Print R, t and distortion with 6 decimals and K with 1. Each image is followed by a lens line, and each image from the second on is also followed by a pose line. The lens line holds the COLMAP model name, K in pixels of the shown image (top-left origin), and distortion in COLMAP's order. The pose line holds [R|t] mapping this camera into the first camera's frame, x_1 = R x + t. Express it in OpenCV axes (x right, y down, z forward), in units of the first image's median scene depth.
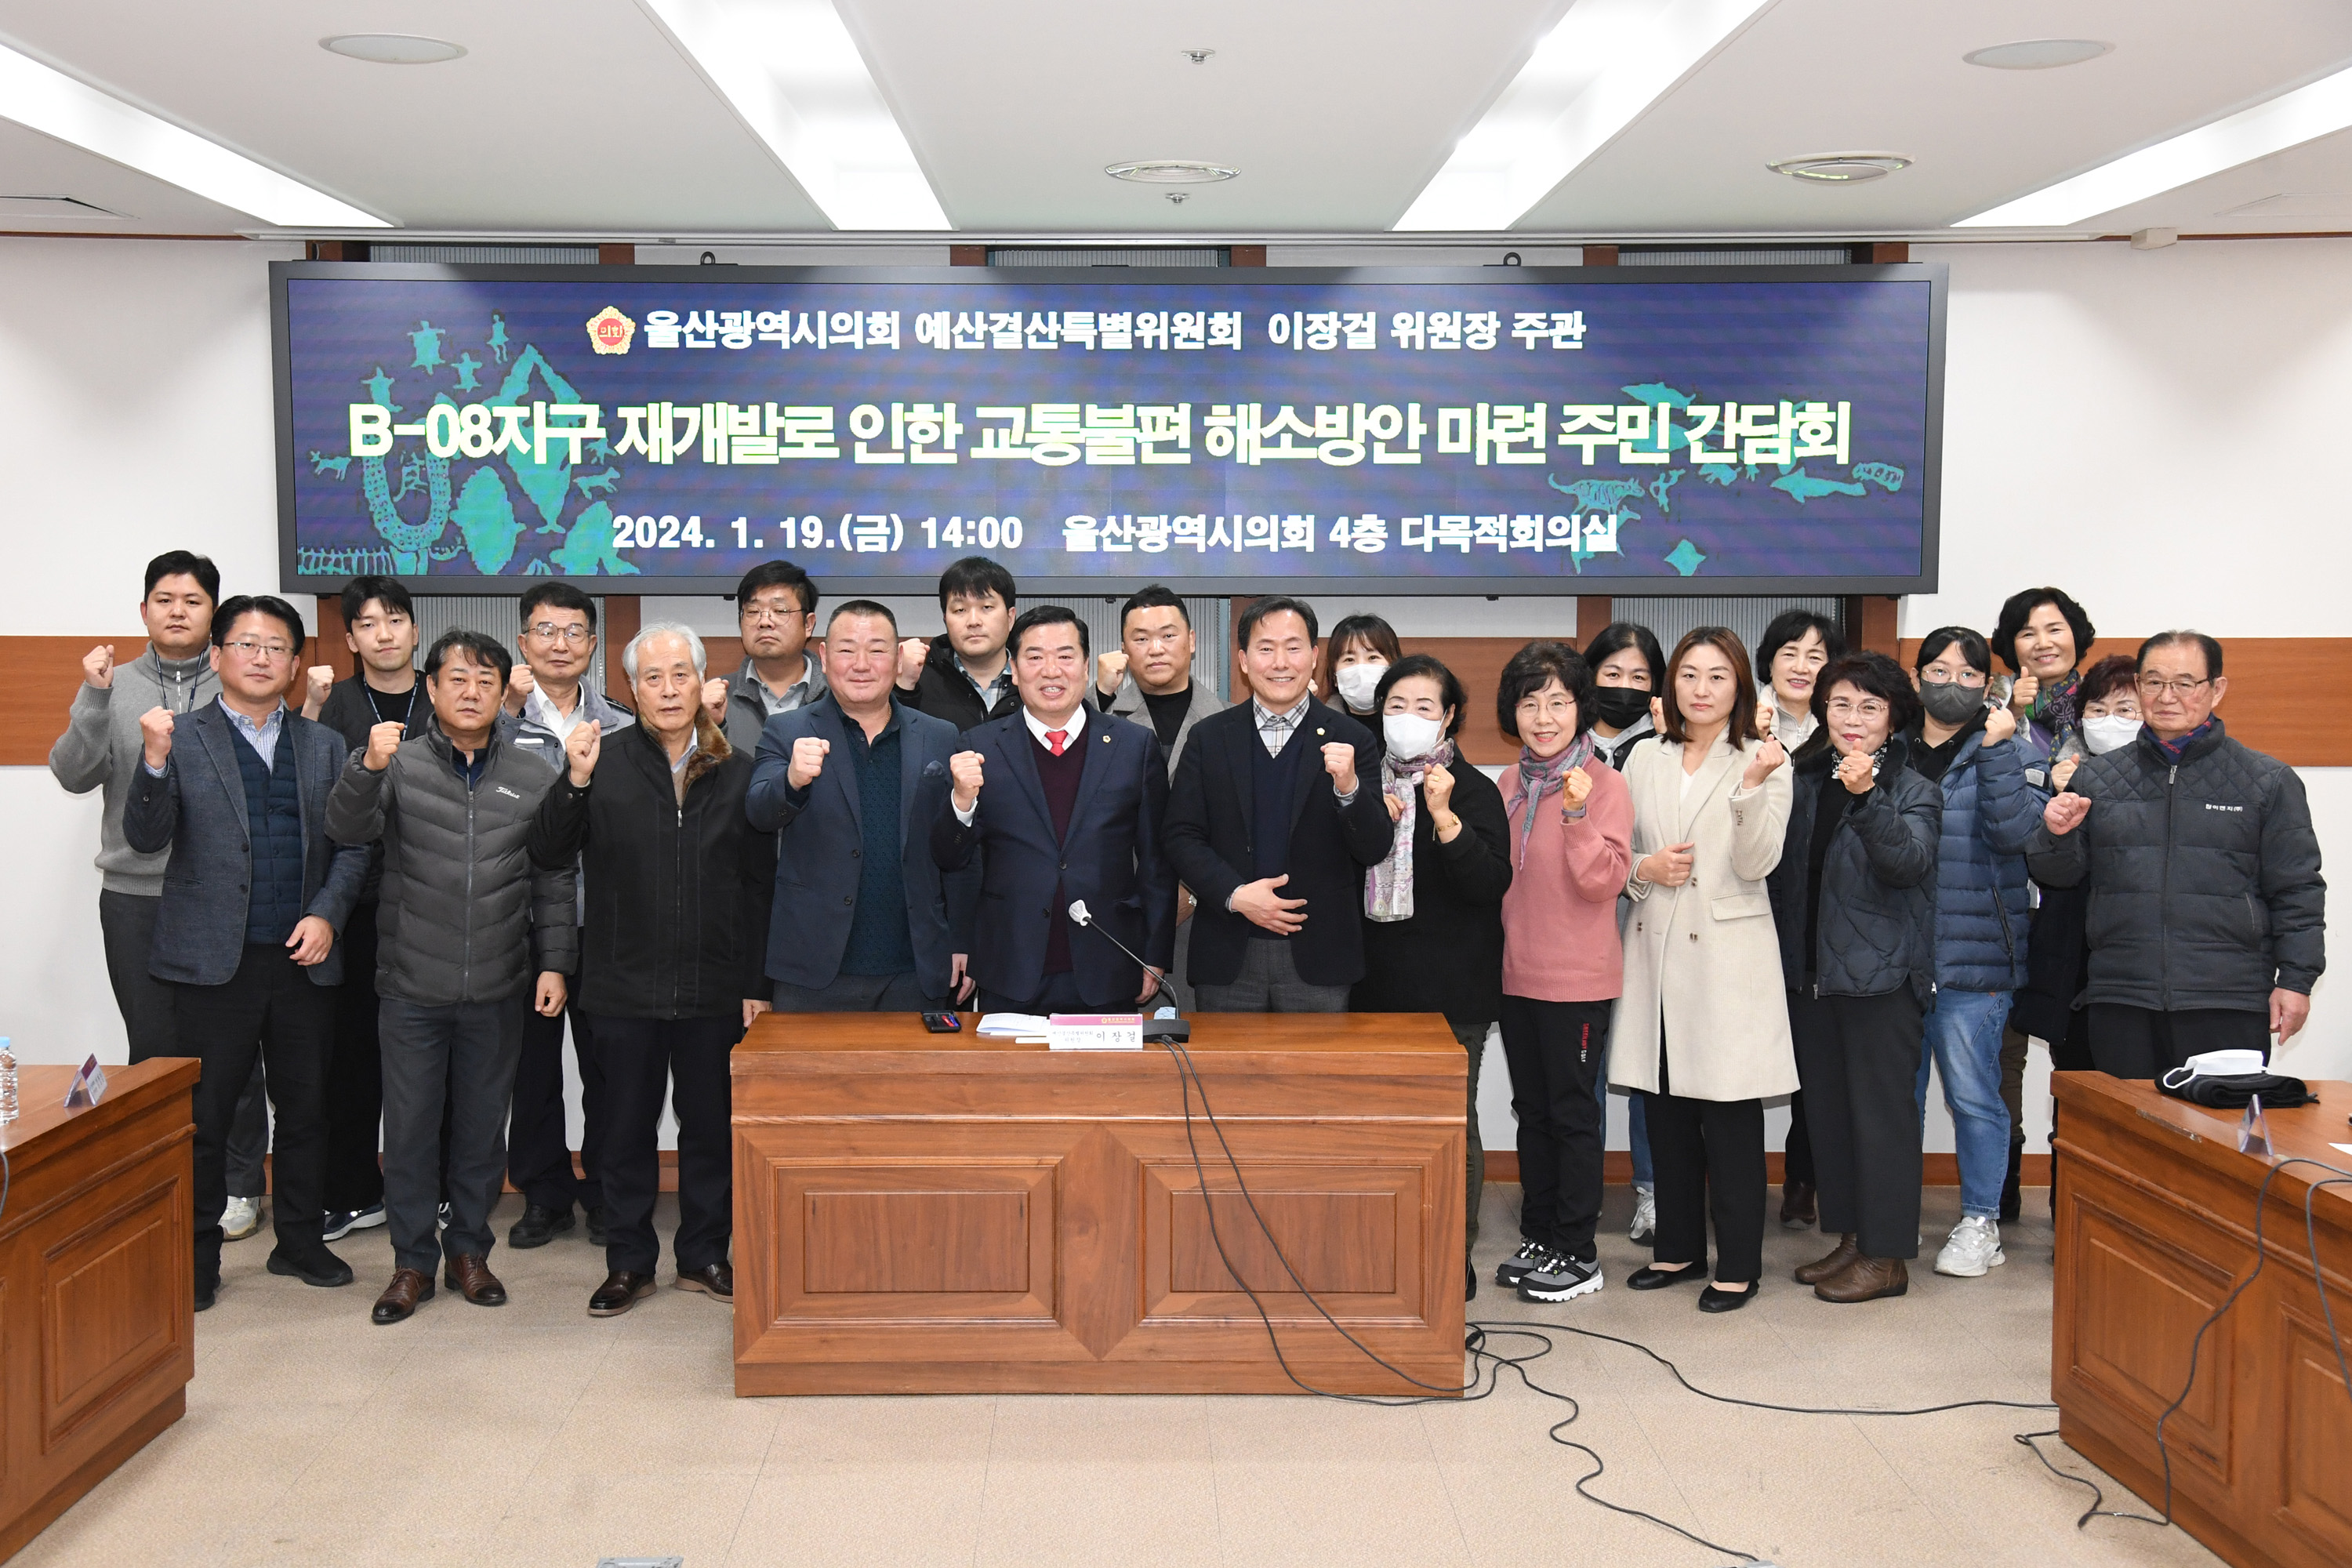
lens RADIAL K [[2660.3, 0, 1129.8], [0, 2660.3, 782.2], [0, 0, 1]] dist [0.096190, 0.019476]
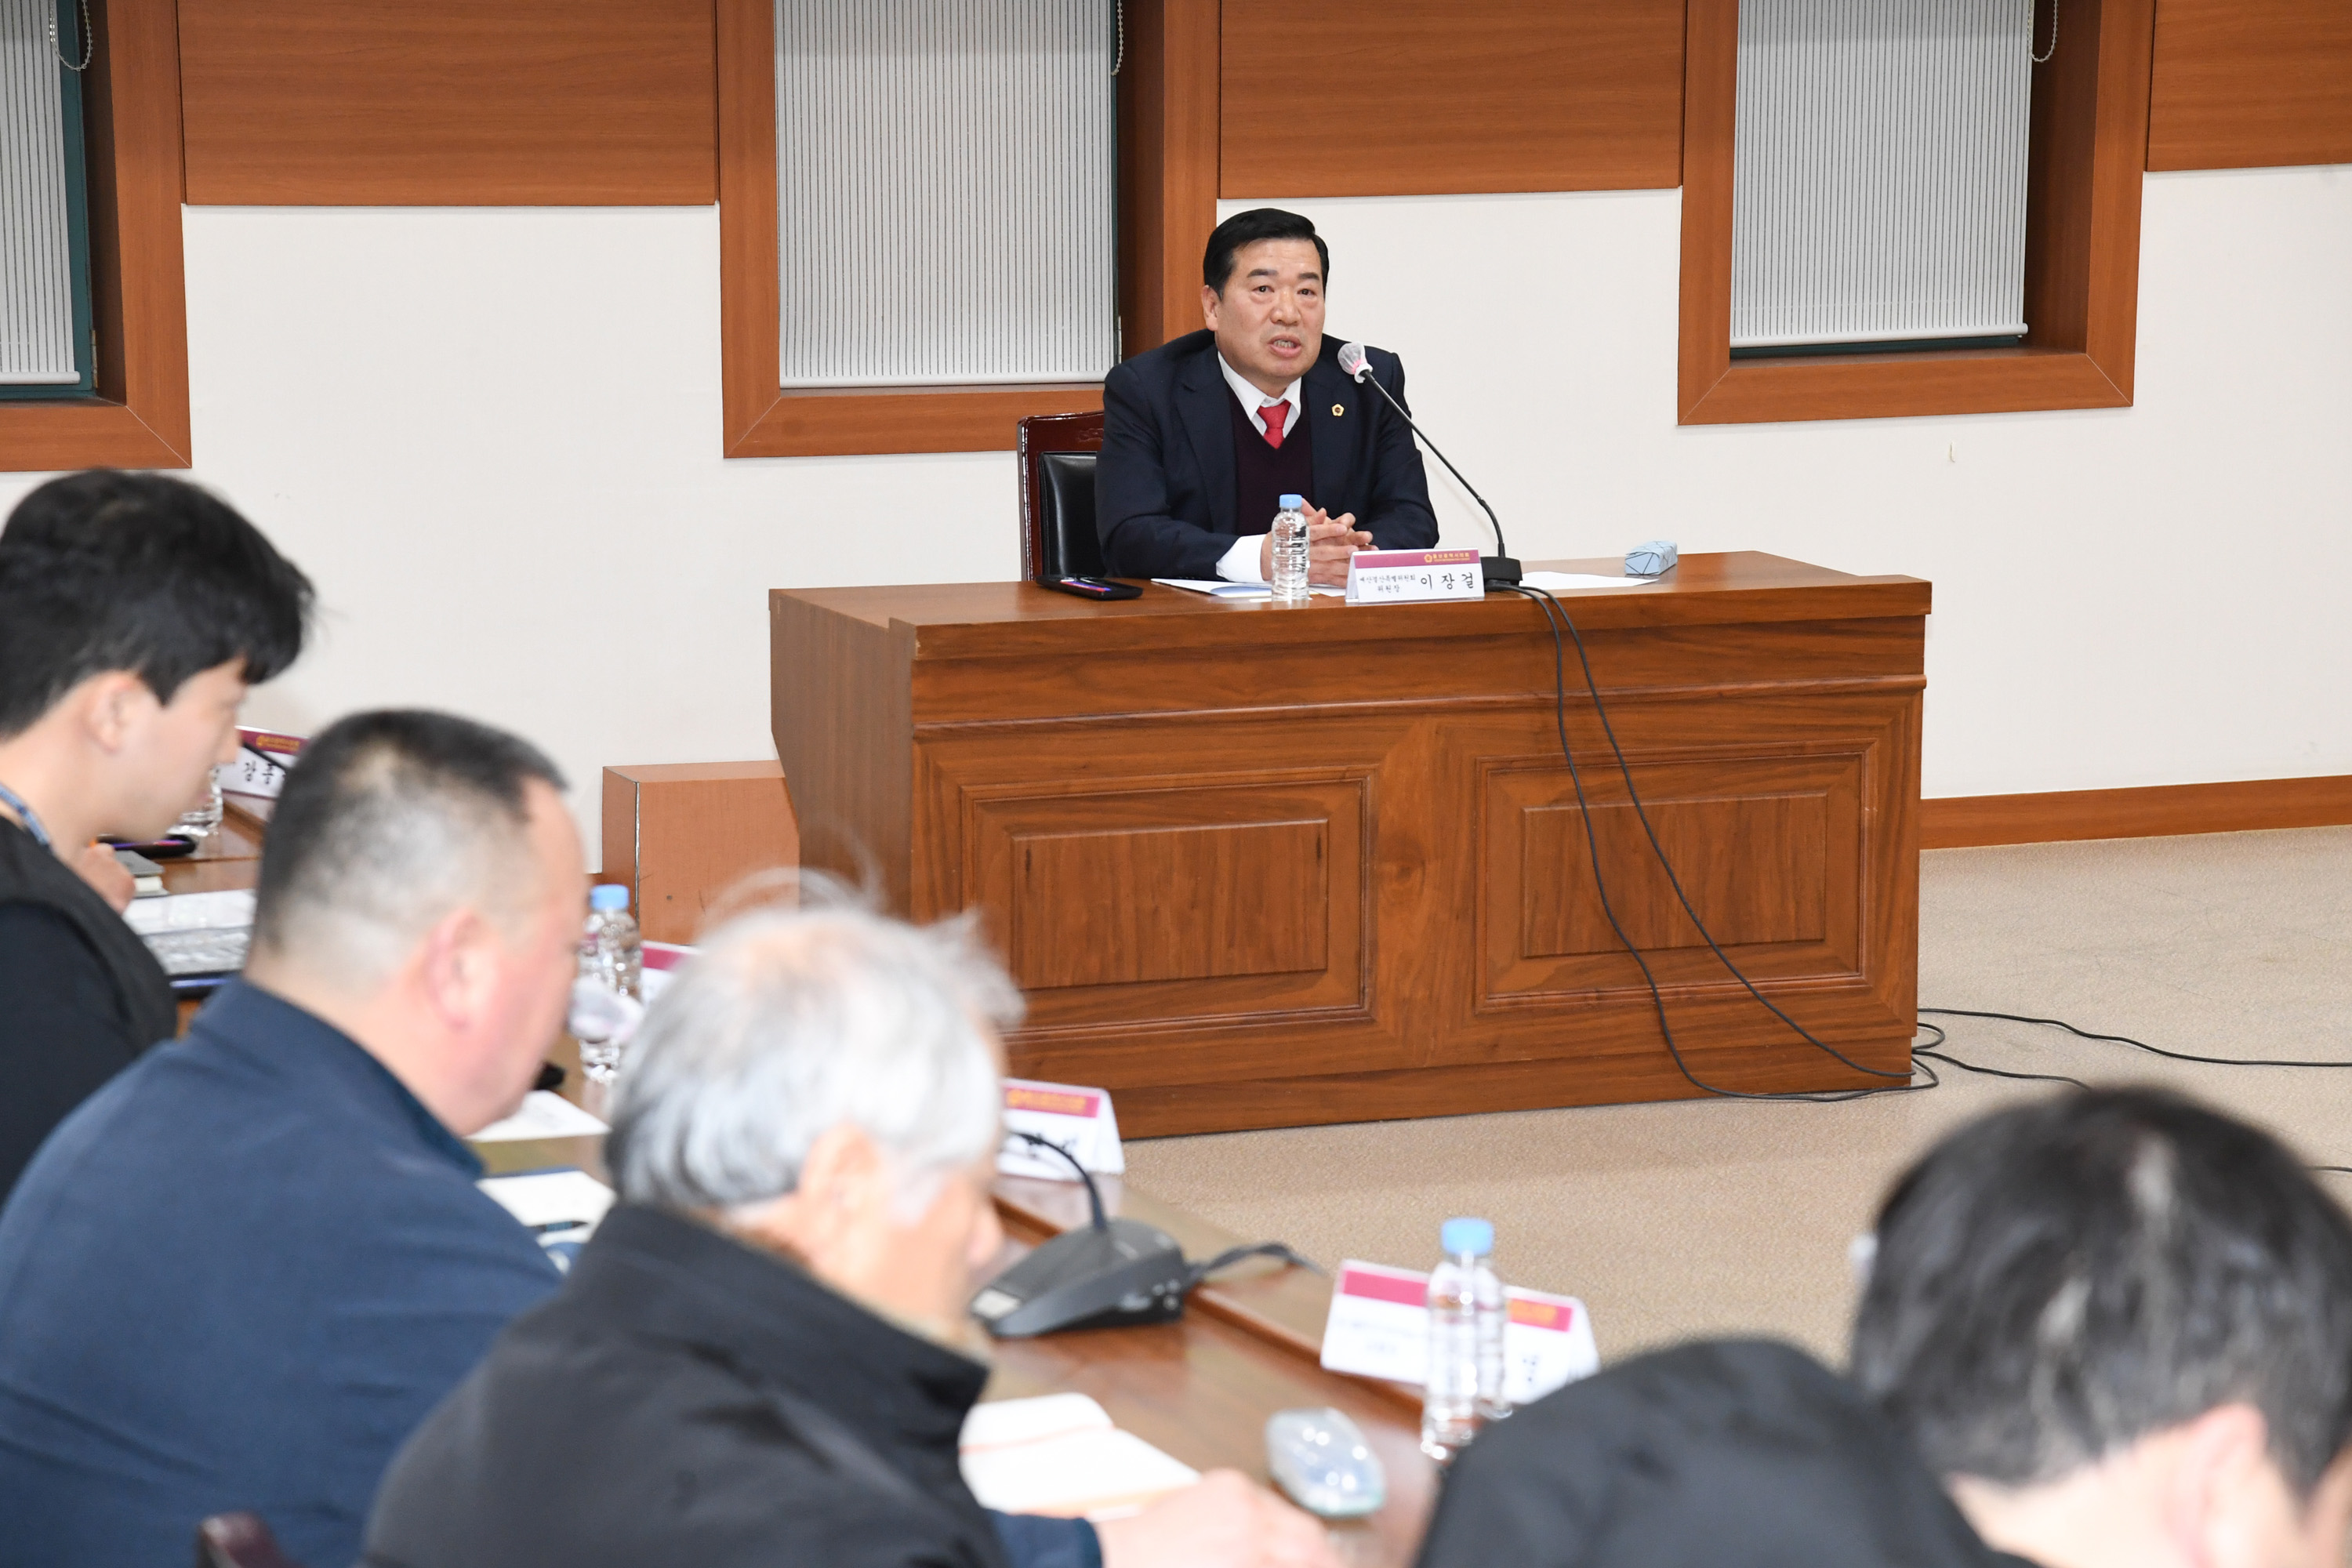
lens RADIAL K [[6235.8, 0, 1176.0], [0, 6235.8, 784.0], [0, 0, 1]] dist [0.824947, 0.670838]
pose [[0.932147, -0.050258, 0.358576, -0.496467], [0.027373, 0.997267, 0.068620, 0.028854], [-0.361045, -0.054149, 0.930975, -0.342480]]
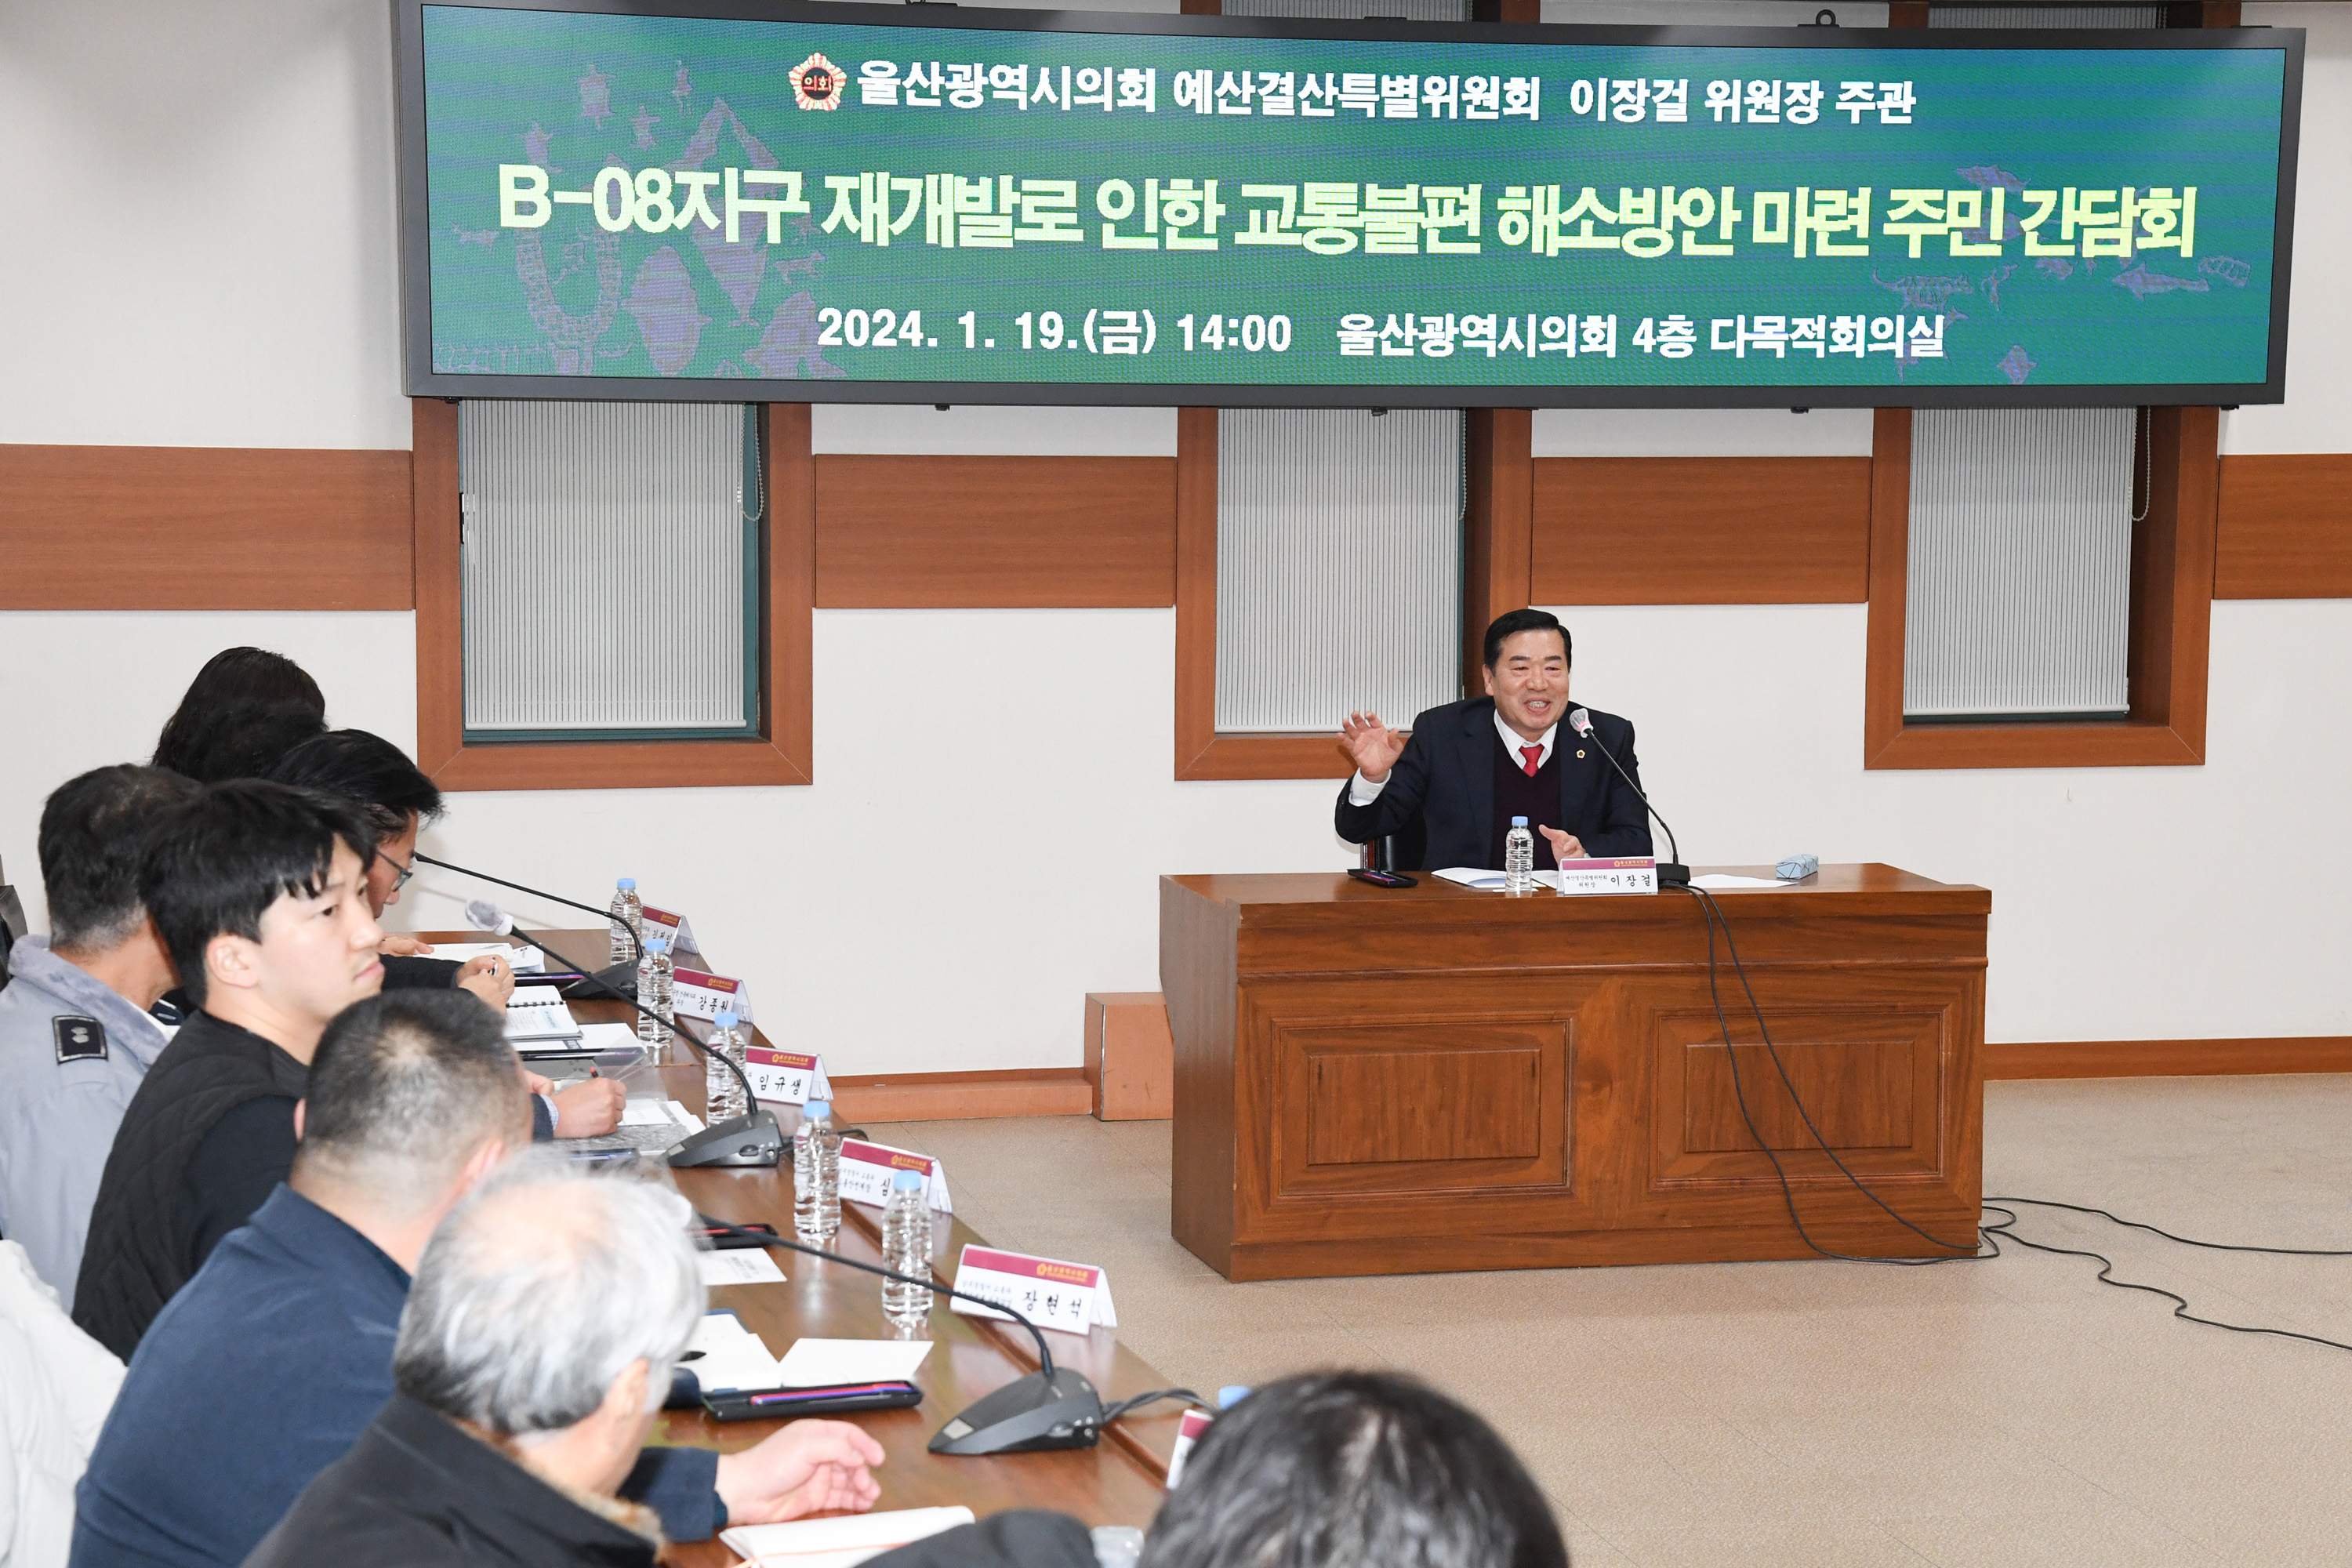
lens RADIAL K [[4256.1, 0, 1202.4], [0, 4256.1, 777.7], [0, 0, 1]] dist [0.405267, 0.191832]
pose [[0.971257, -0.014387, 0.237599, -0.397949], [0.010485, 0.999789, 0.017678, 0.024538], [-0.237803, -0.014678, 0.971203, -0.330523]]
